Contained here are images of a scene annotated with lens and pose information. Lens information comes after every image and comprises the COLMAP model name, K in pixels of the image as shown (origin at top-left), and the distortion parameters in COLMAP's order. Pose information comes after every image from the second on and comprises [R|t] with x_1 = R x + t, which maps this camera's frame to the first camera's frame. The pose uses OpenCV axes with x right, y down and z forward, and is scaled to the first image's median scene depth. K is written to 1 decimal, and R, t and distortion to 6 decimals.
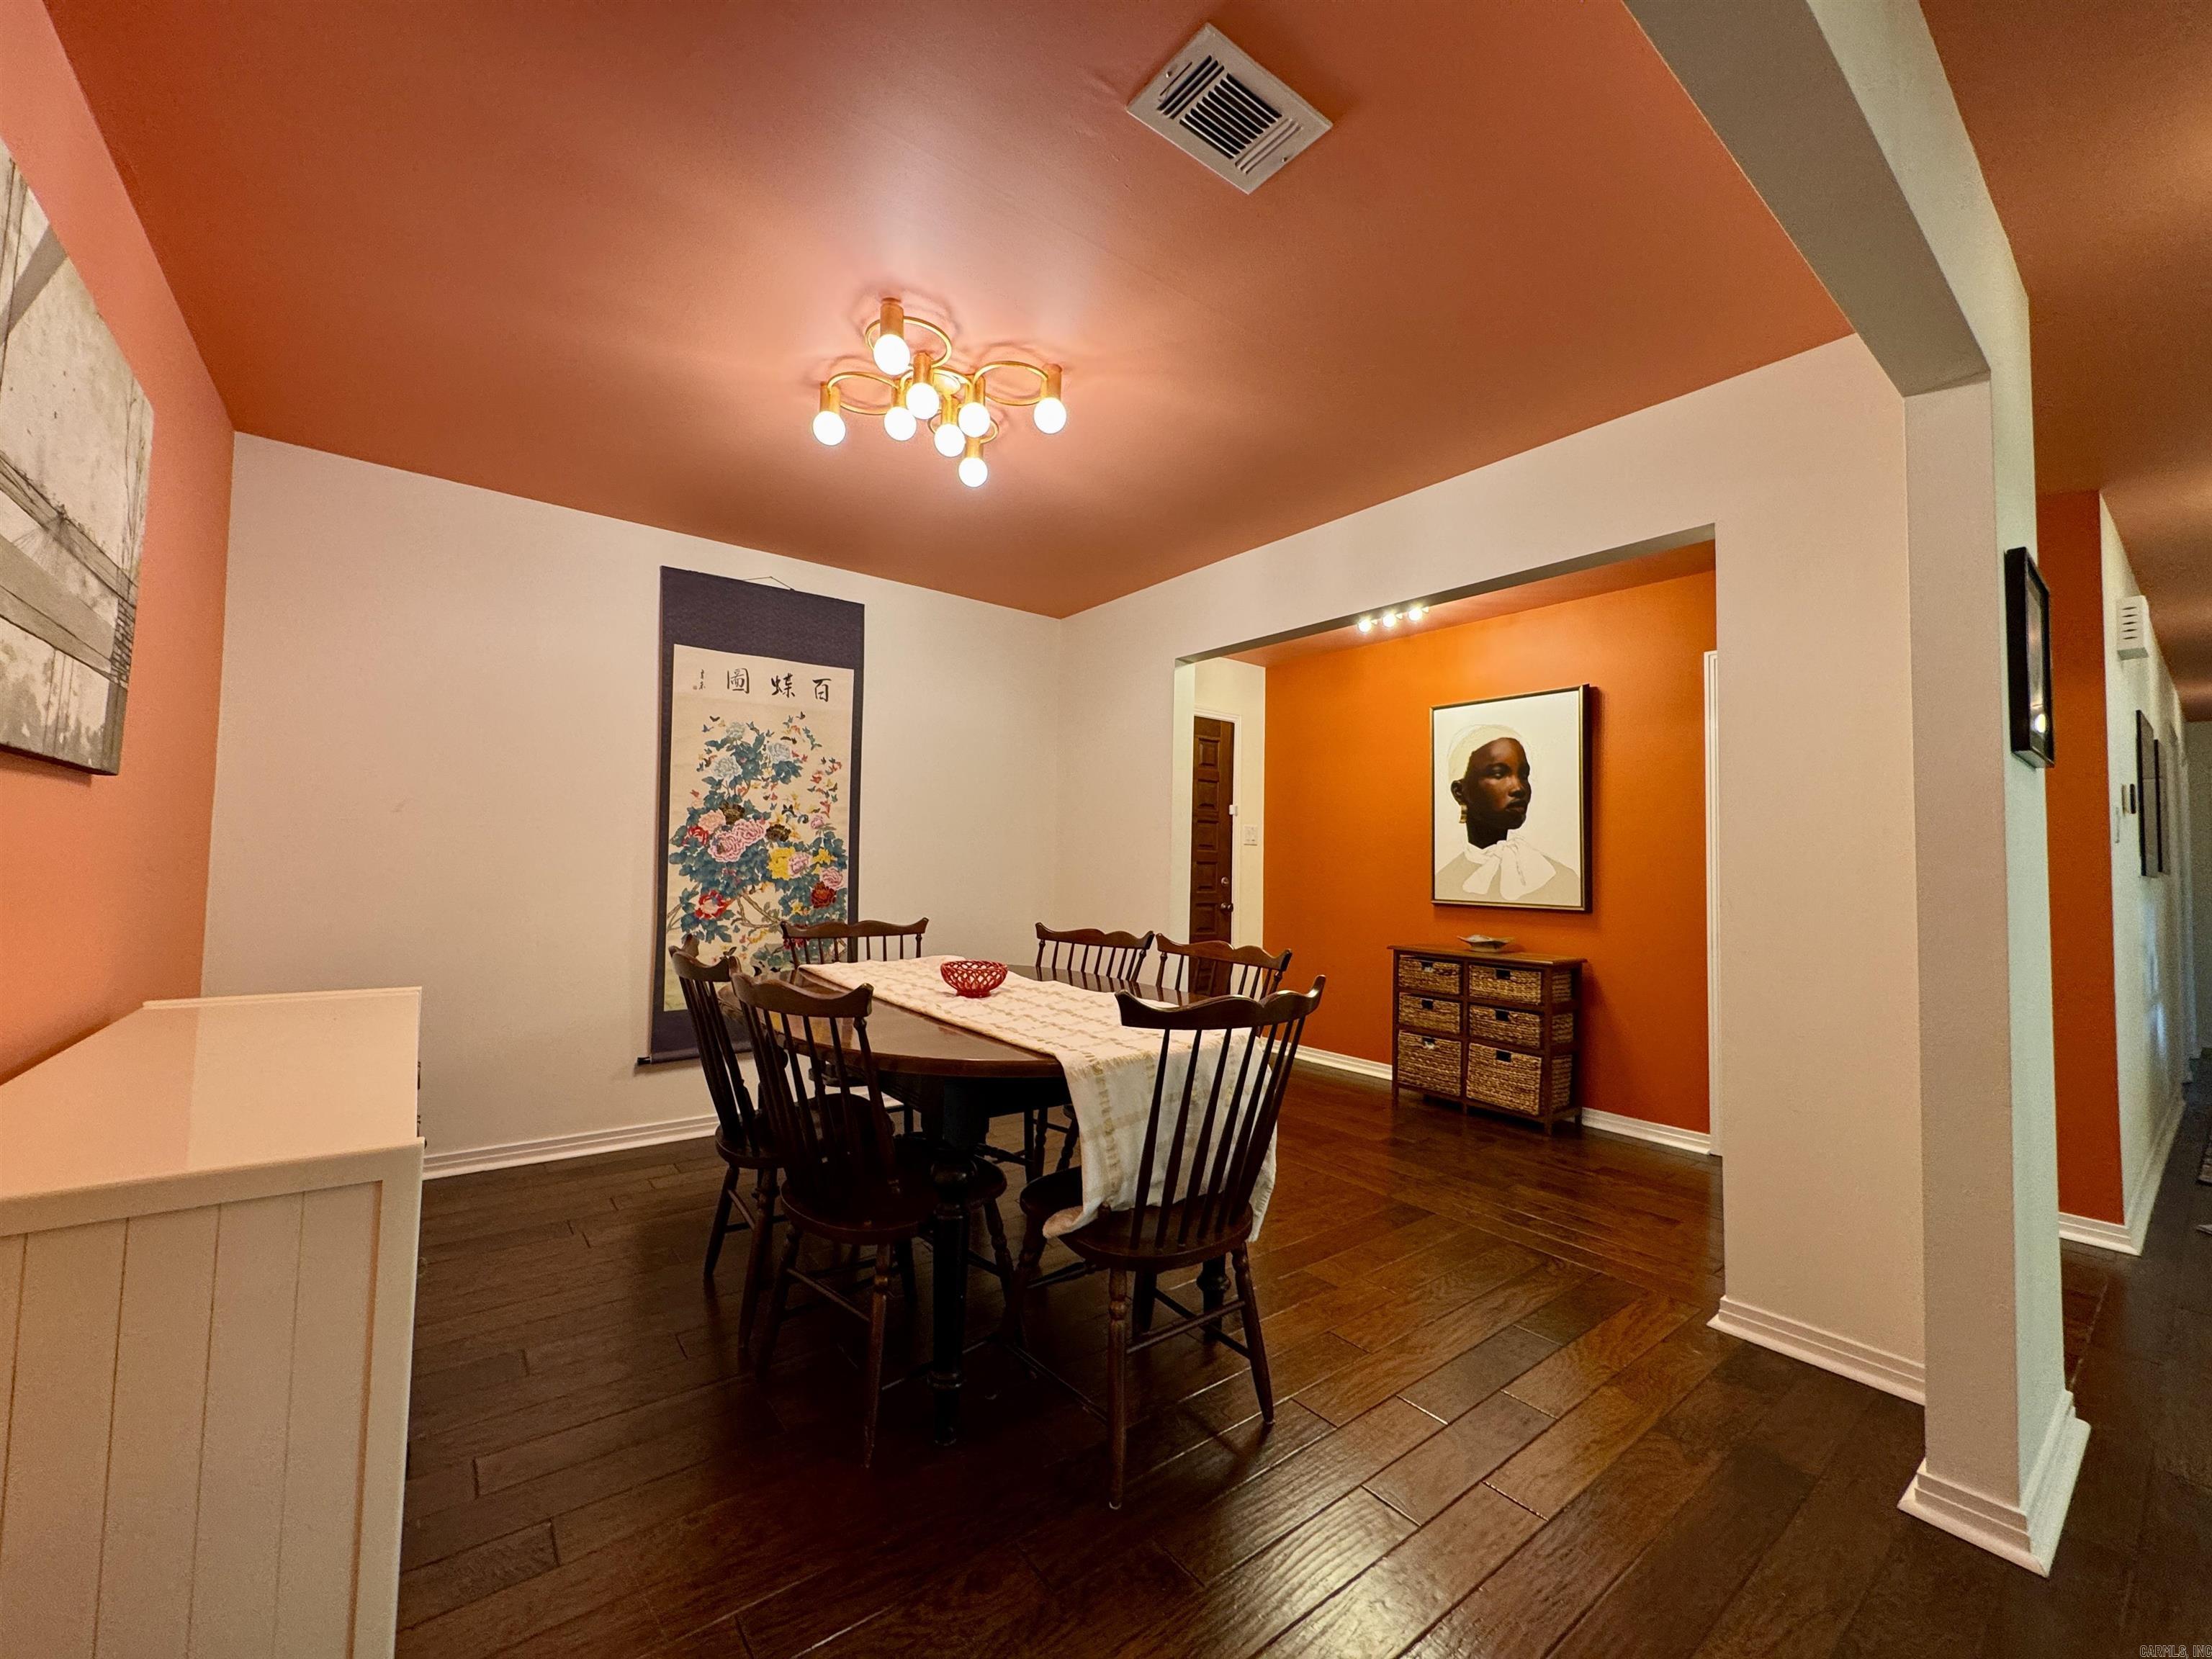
lens RADIAL K [[887.4, 0, 1102.7], [0, 887.4, 829.4], [0, 0, 1]] dist [-0.003987, 0.000816]
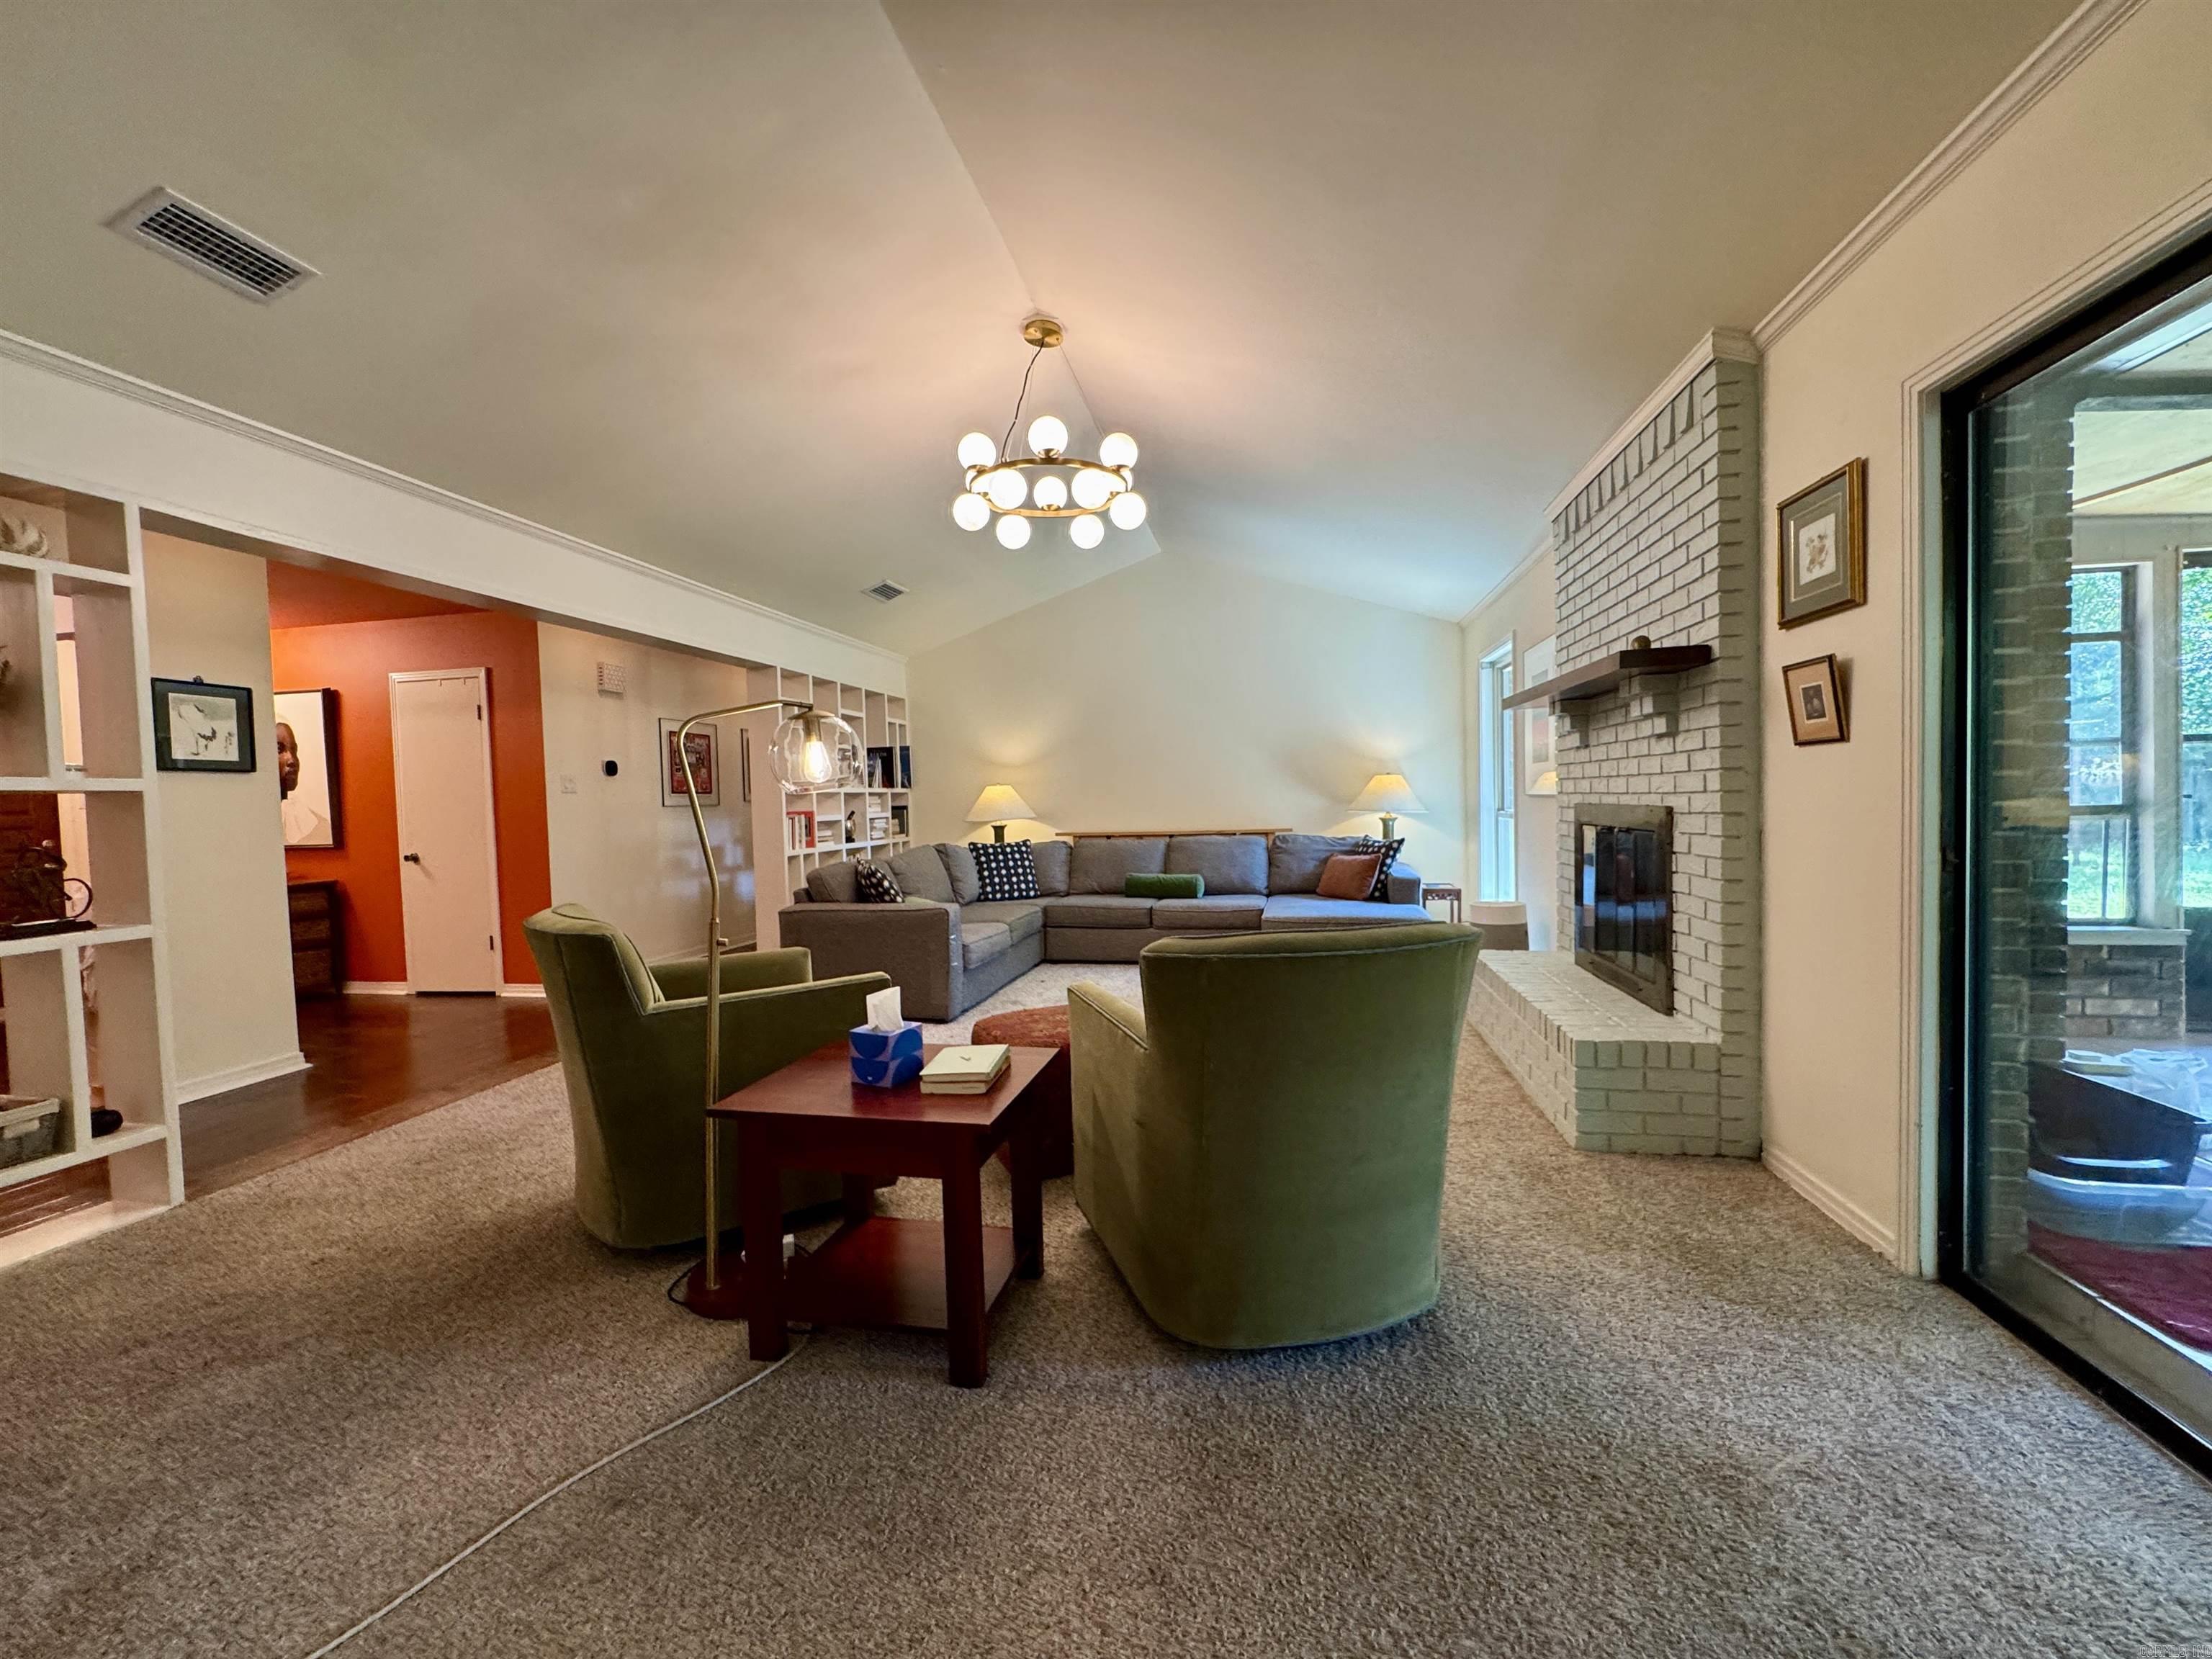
lens RADIAL K [[887.4, 0, 1103.8], [0, 887.4, 827.5], [0, 0, 1]] dist [-0.003987, 0.000816]
pose [[0.756199, -0.067136, 0.650889, 0.590558], [0.019549, 0.996597, 0.080081, -0.033031], [-0.654050, -0.047833, 0.754938, -0.959785]]
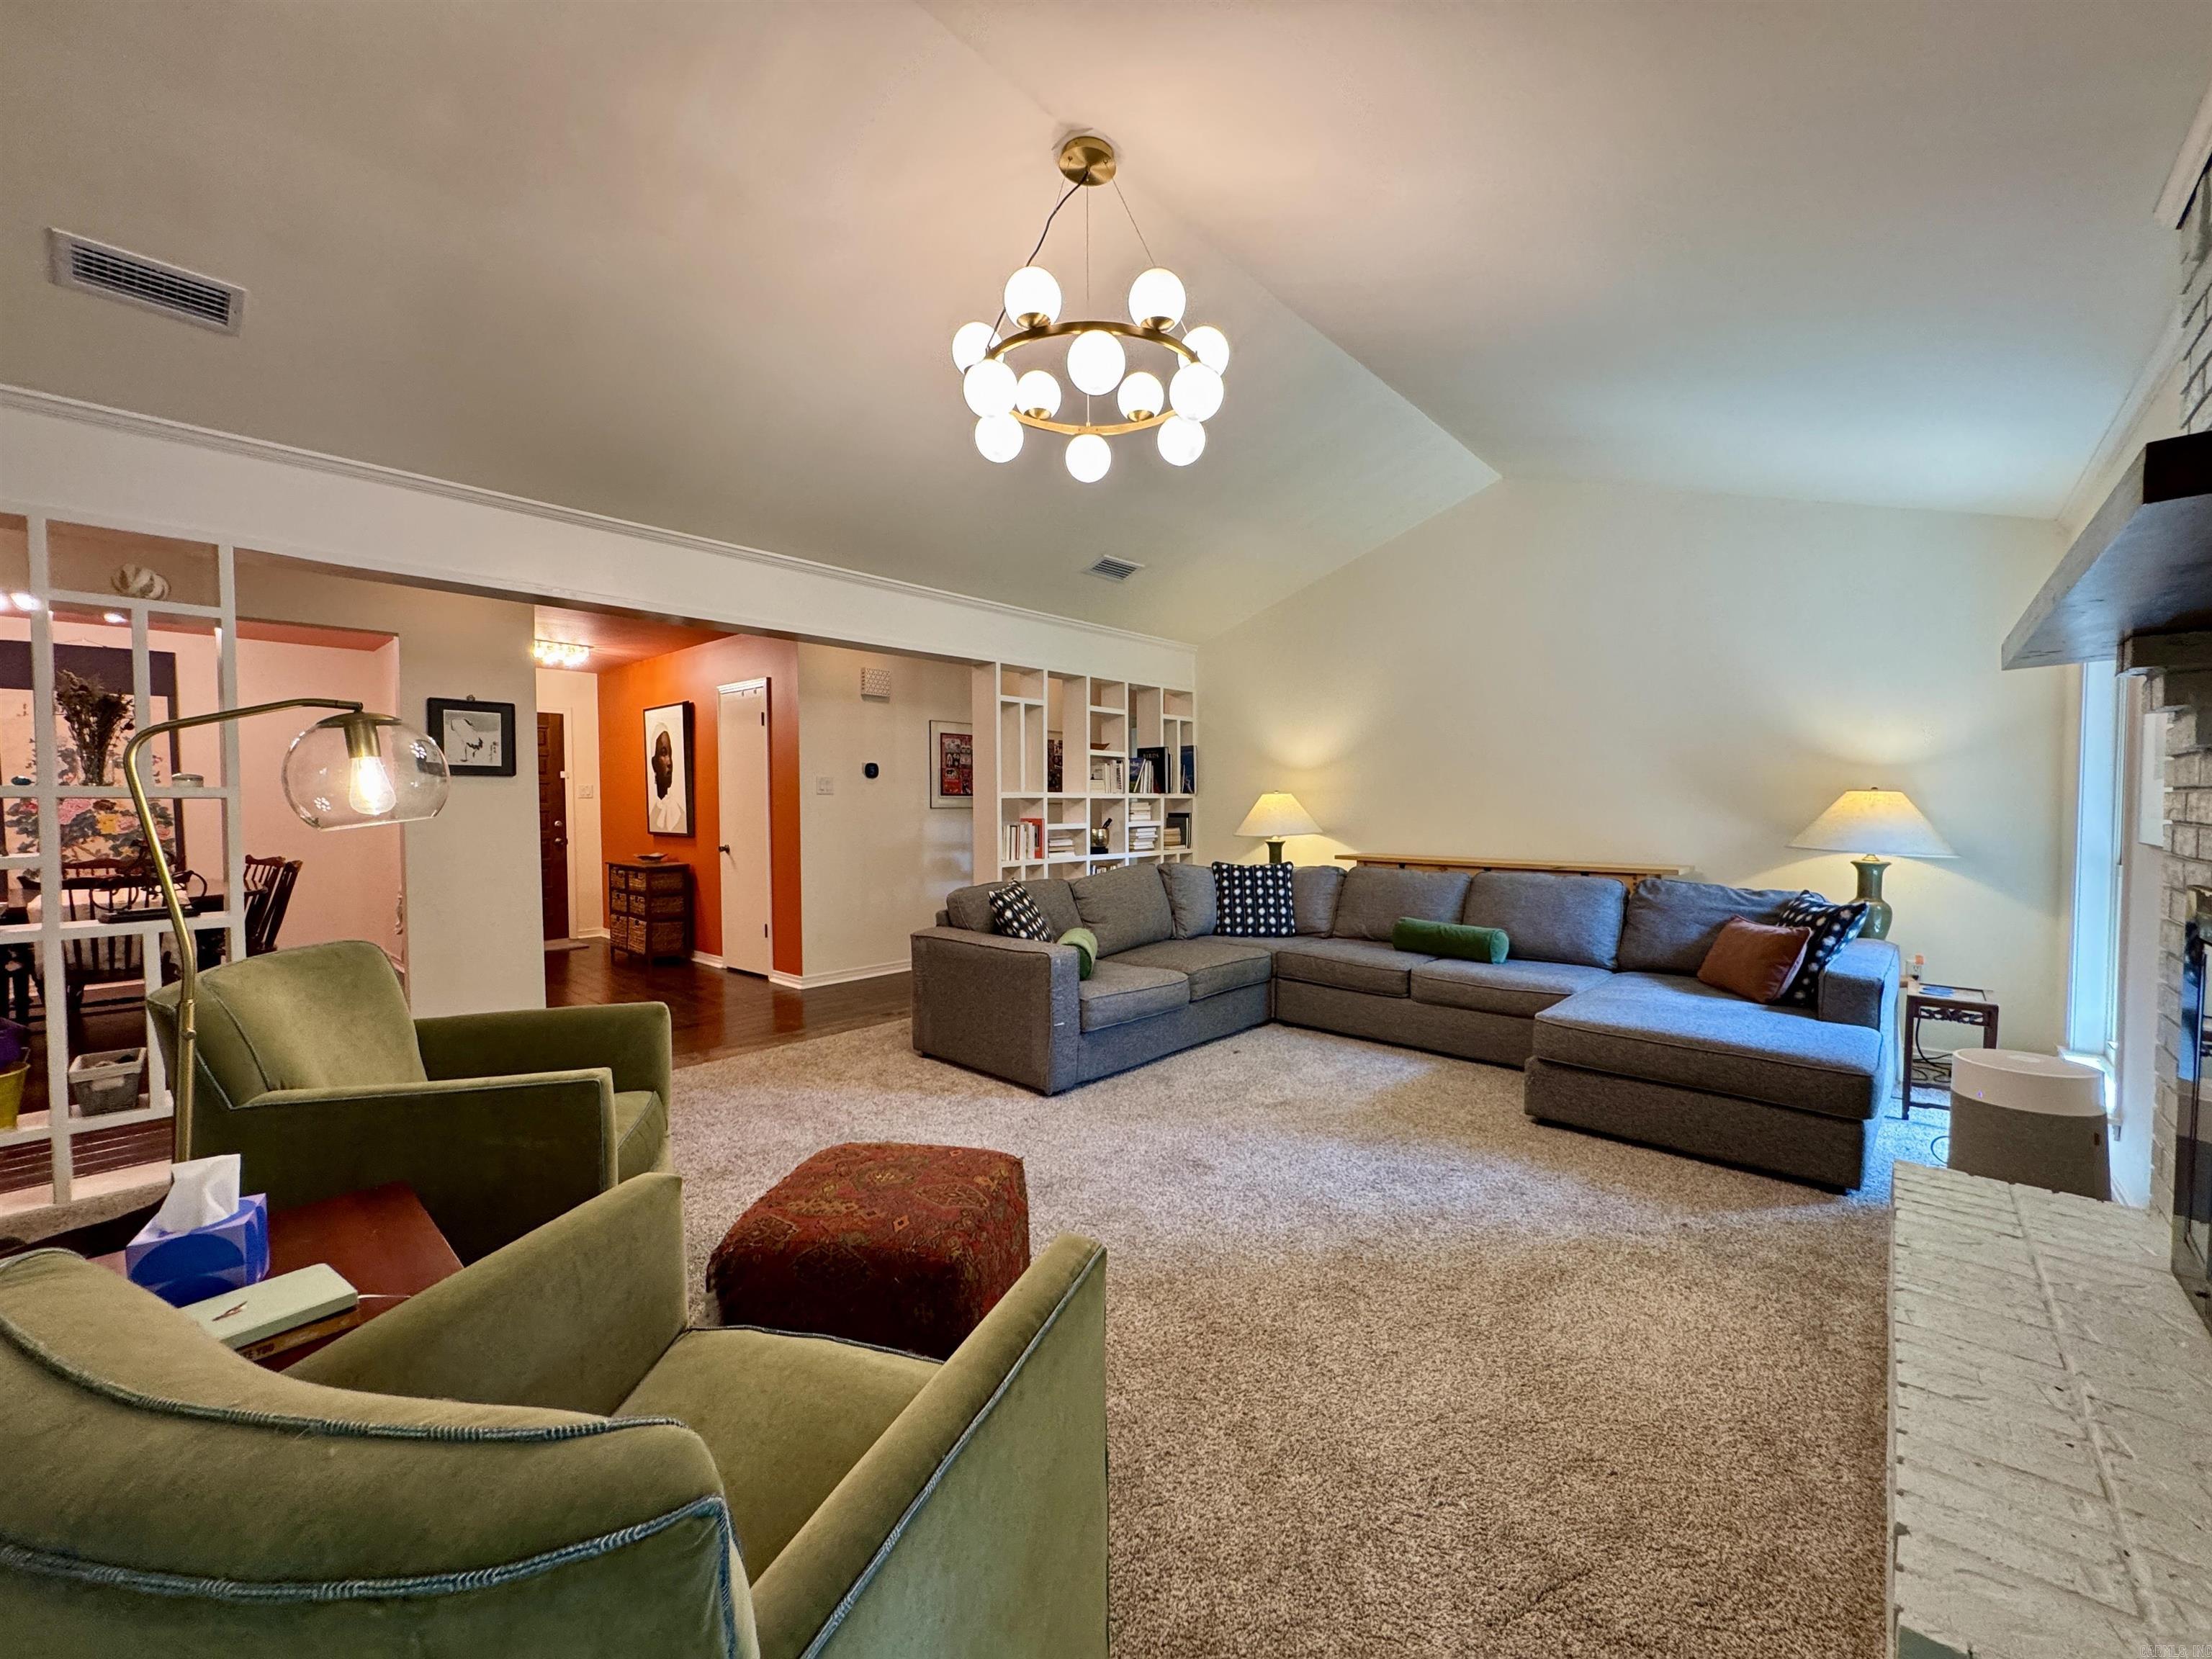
lens RADIAL K [[887.4, 0, 1104.9], [0, 887.4, 826.8], [0, 0, 1]] dist [-0.003987, 0.000816]
pose [[0.983317, -0.033021, 0.178878, 1.091332], [0.020035, 0.997063, 0.073924, -0.037662], [-0.180794, -0.069107, 0.981090, -0.858802]]
